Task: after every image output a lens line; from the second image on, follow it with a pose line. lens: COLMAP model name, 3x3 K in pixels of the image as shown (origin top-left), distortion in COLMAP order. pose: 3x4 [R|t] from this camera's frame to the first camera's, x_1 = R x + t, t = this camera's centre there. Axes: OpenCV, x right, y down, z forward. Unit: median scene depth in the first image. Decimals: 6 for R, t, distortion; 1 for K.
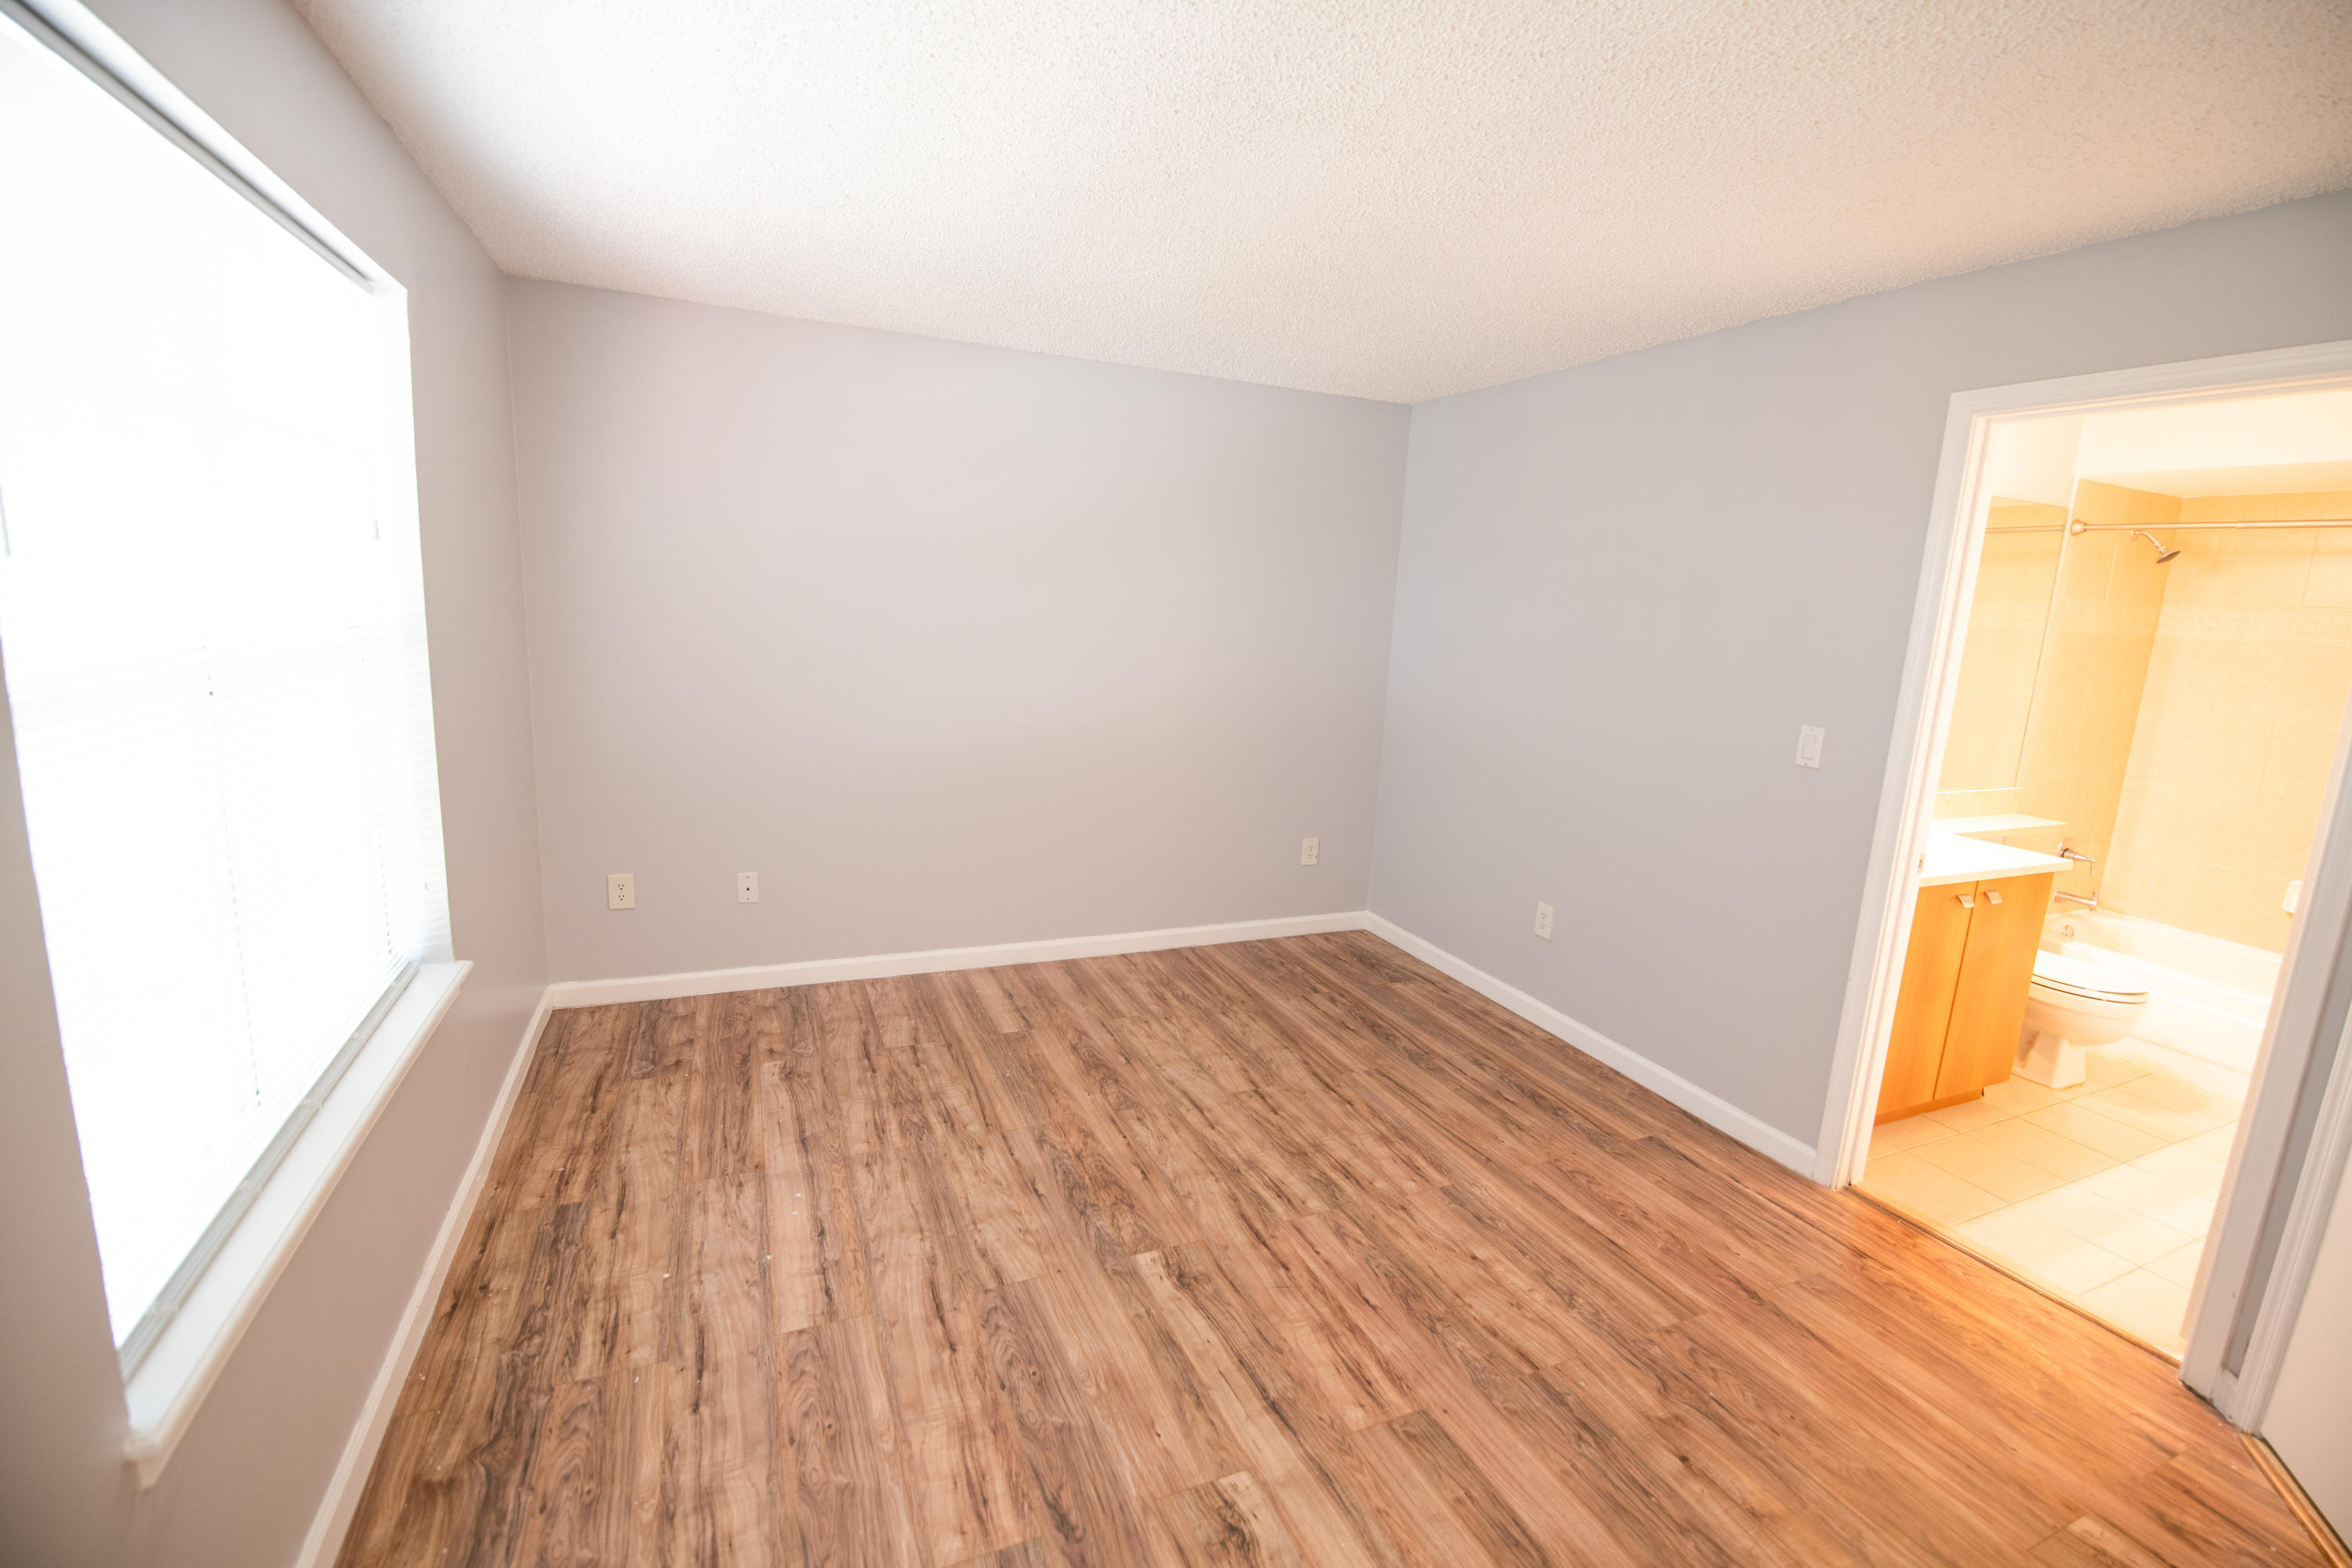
lens RADIAL K [[1019.8, 0, 1185.2], [0, 1019.8, 790.7], [0, 0, 1]] dist [-0.002065, -0.007208]
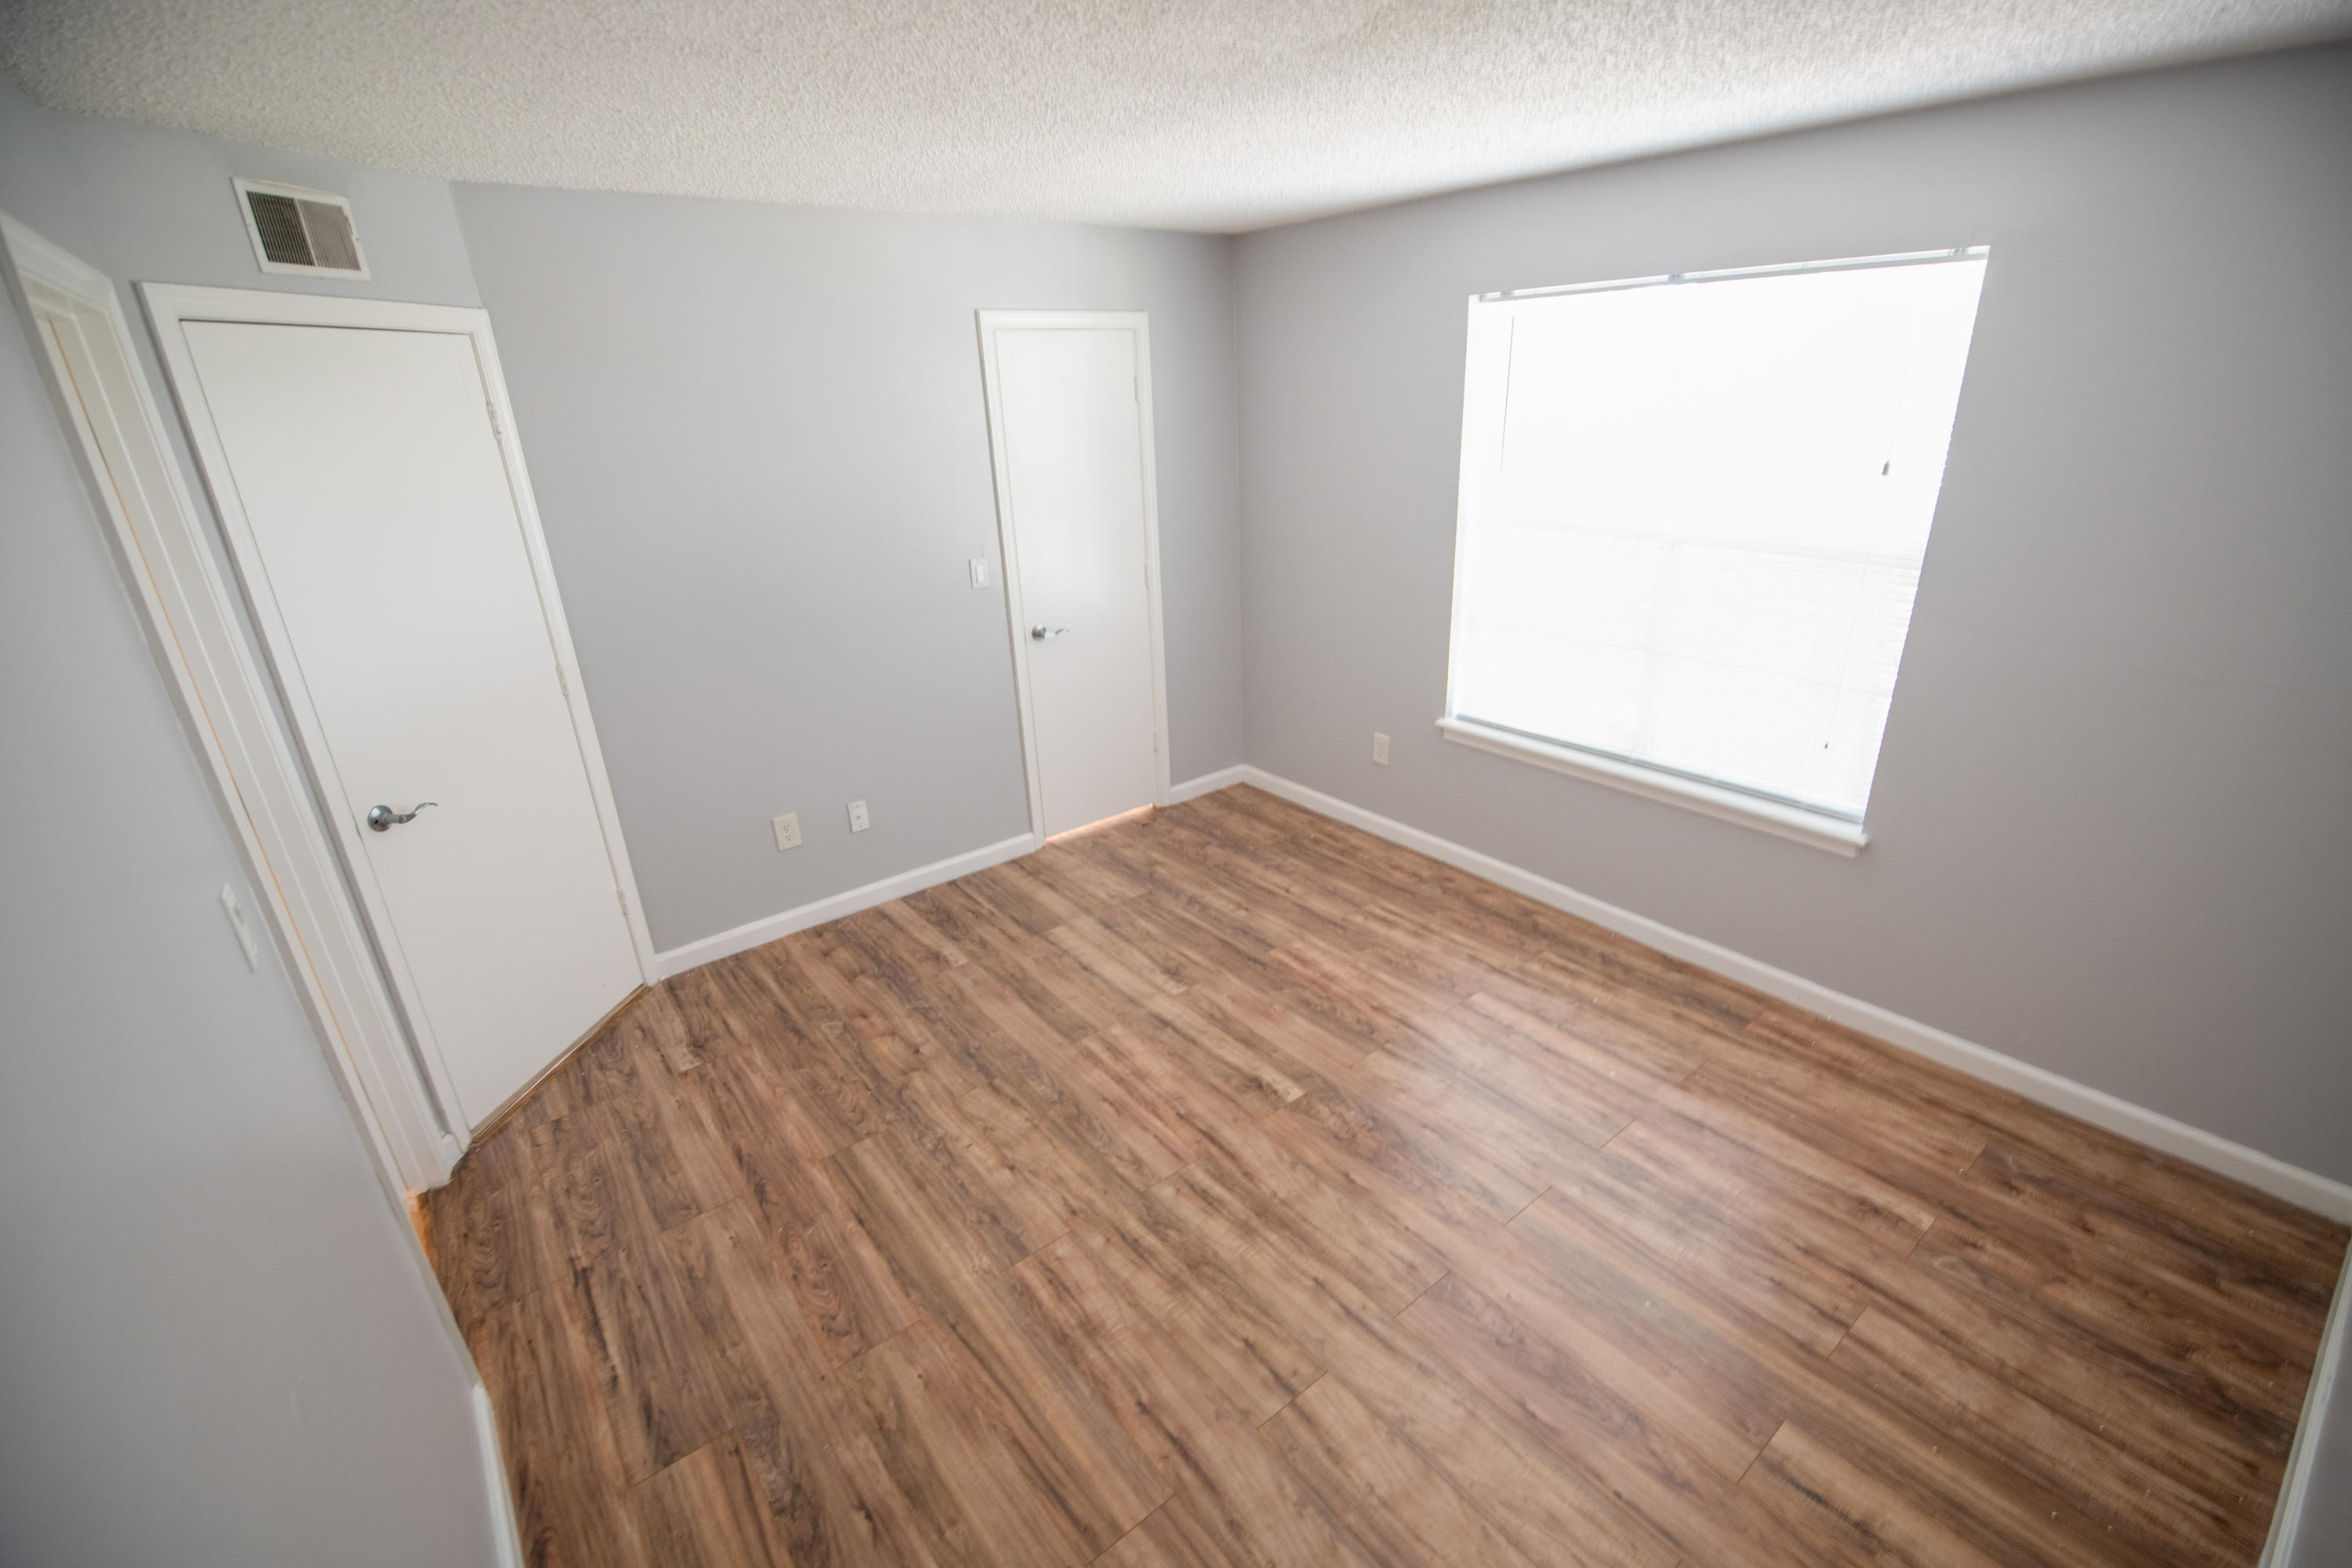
lens RADIAL K [[1019.8, 0, 1185.2], [0, 1019.8, 790.7], [0, 0, 1]] dist [-0.002065, -0.007208]
pose [[-0.968475, 0.075815, -0.237293, 0.321033], [-0.061252, 0.850843, 0.521838, -0.428375], [0.241462, 0.519921, -0.819376, 1.657915]]
